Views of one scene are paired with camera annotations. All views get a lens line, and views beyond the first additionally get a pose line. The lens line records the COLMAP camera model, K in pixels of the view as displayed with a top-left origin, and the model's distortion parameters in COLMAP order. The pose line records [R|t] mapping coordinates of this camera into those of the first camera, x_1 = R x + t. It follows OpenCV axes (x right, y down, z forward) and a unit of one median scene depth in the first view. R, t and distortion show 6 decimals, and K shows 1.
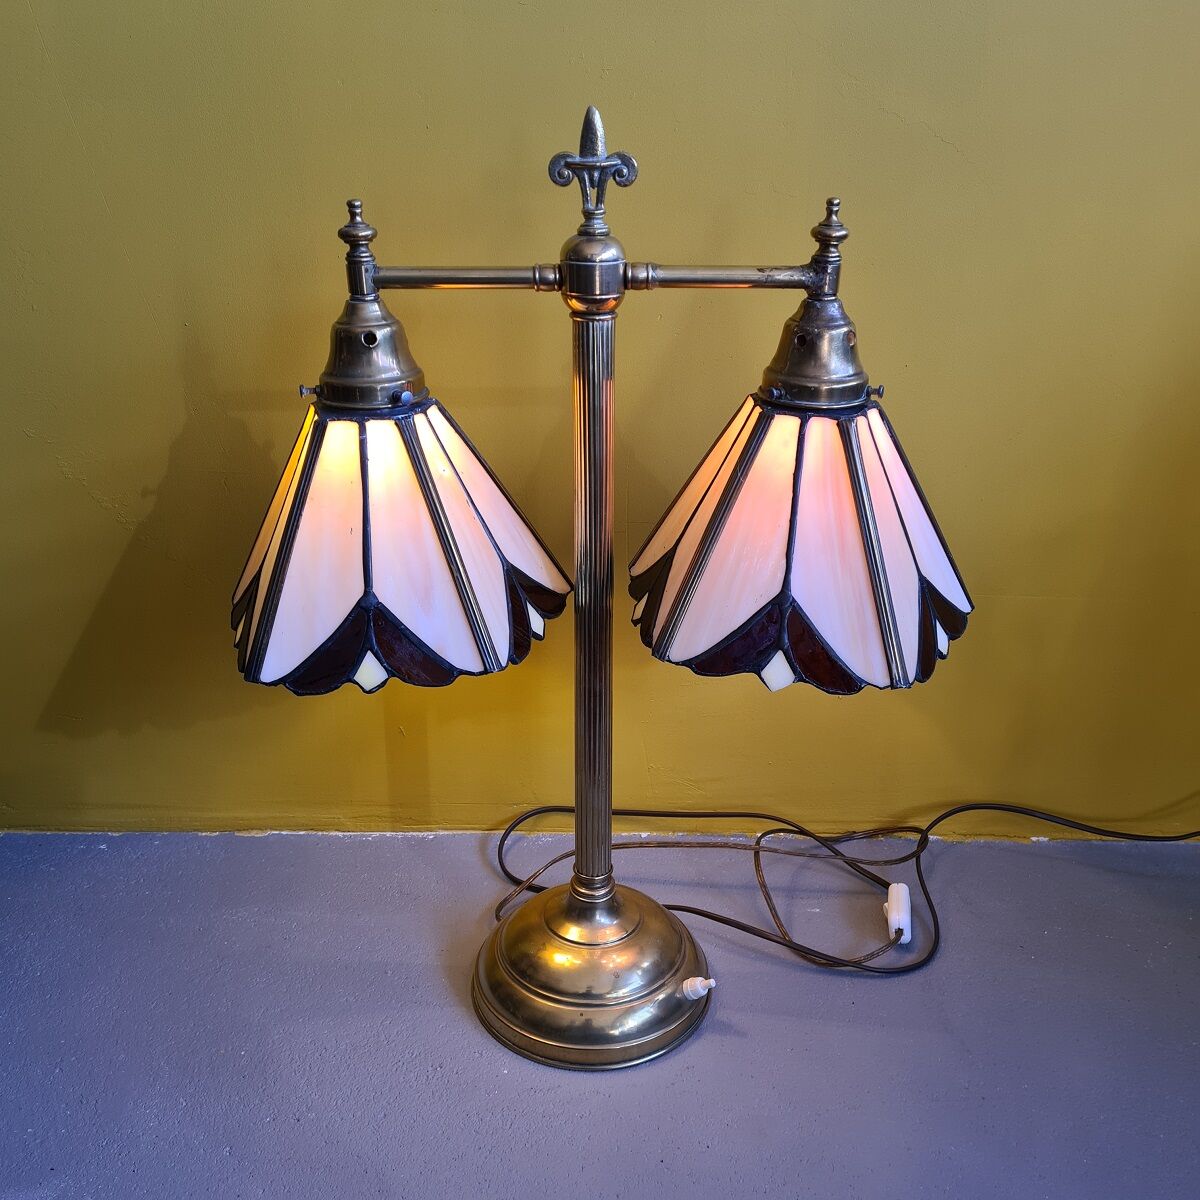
lens RADIAL K [[1164.3, 0, 596.8], [0, 1164.3, 621.9], [0, 0, 1]] dist [0.081517, 0.000000]
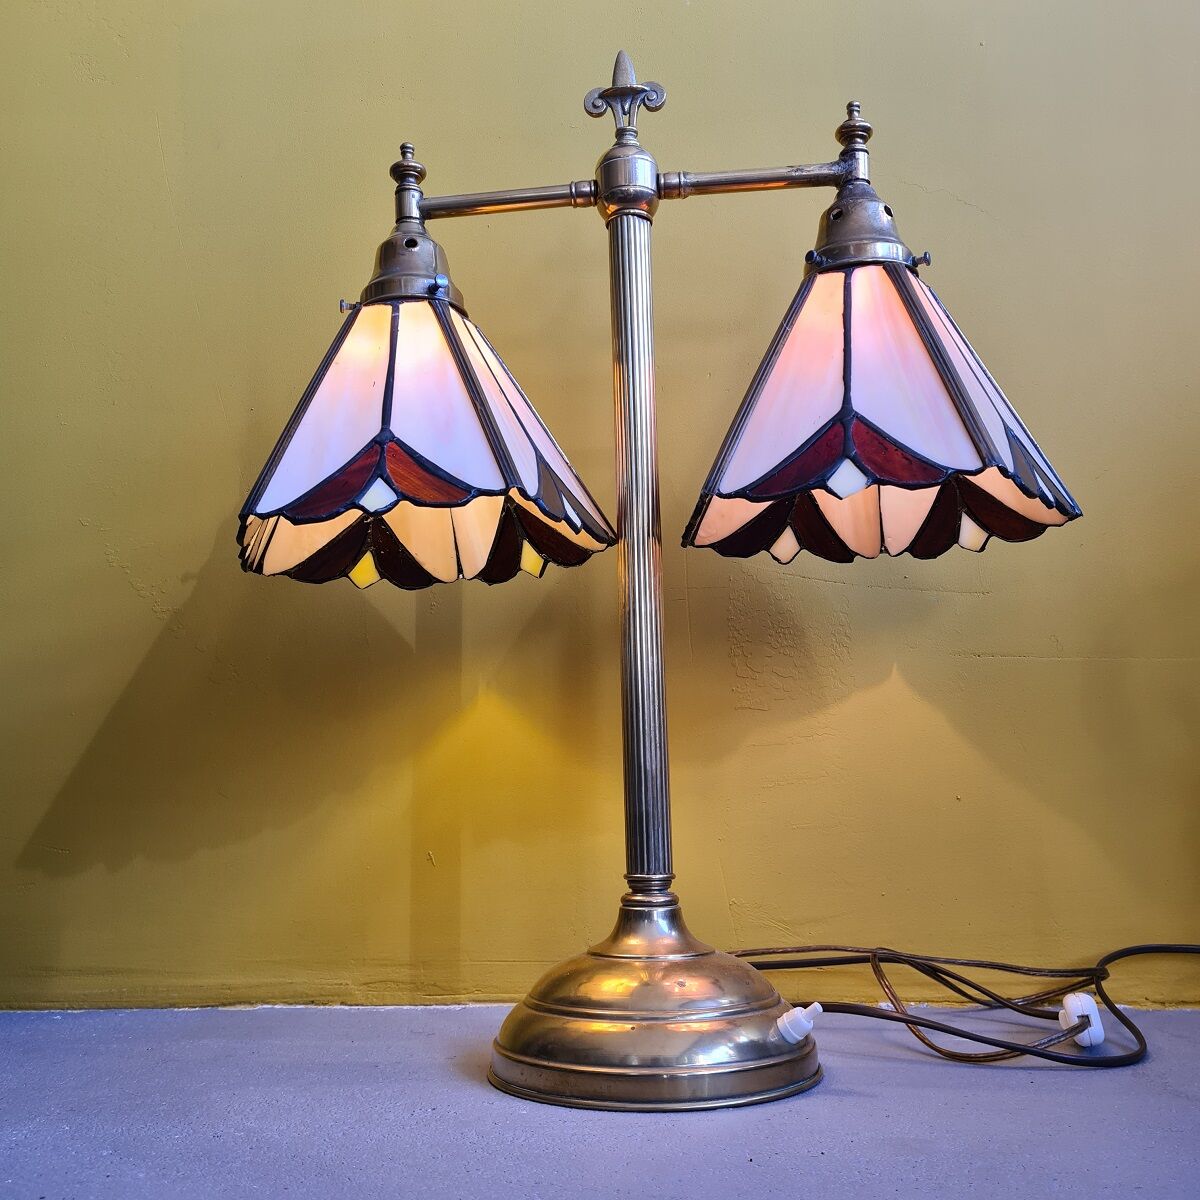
lens RADIAL K [[1164.3, 0, 588.2], [0, 1164.3, 597.0], [0, 0, 1]] dist [0.081517, 0.000000]
pose [[0.996156, -0.039213, -0.078329, 0.029700], [-0.006198, 0.860417, -0.509554, 0.546997], [0.087377, 0.508080, 0.856866, 0.289574]]
